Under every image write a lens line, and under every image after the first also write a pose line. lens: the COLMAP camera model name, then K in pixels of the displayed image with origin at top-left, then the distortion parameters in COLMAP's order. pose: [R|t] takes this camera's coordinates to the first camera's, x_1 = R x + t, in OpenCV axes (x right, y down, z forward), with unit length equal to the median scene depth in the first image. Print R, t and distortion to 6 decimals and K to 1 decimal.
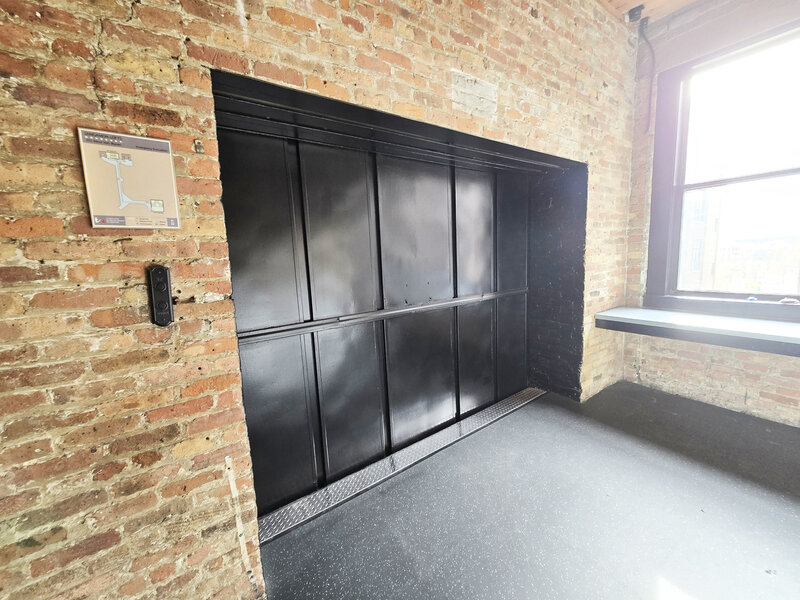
lens RADIAL K [[328.7, 0, 399.4], [0, 328.7, 298.7], [0, 0, 1]] dist [-0.001459, 0.001150]
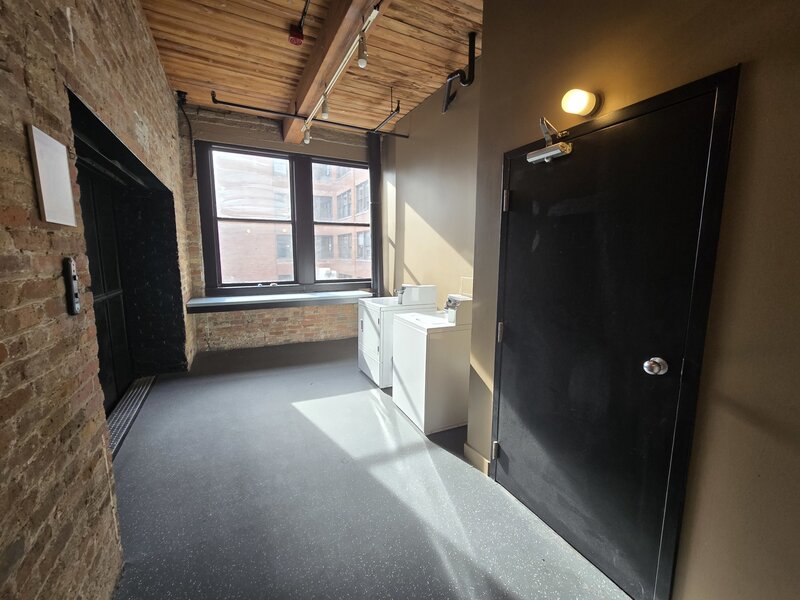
lens RADIAL K [[328.7, 0, 399.4], [0, 328.7, 298.7], [0, 0, 1]] dist [-0.001459, 0.001150]
pose [[0.157088, -0.092776, 0.983217, -0.586283], [0.117426, 0.990270, 0.074680, 0.027305], [-0.980579, 0.103724, 0.166454, -0.083478]]
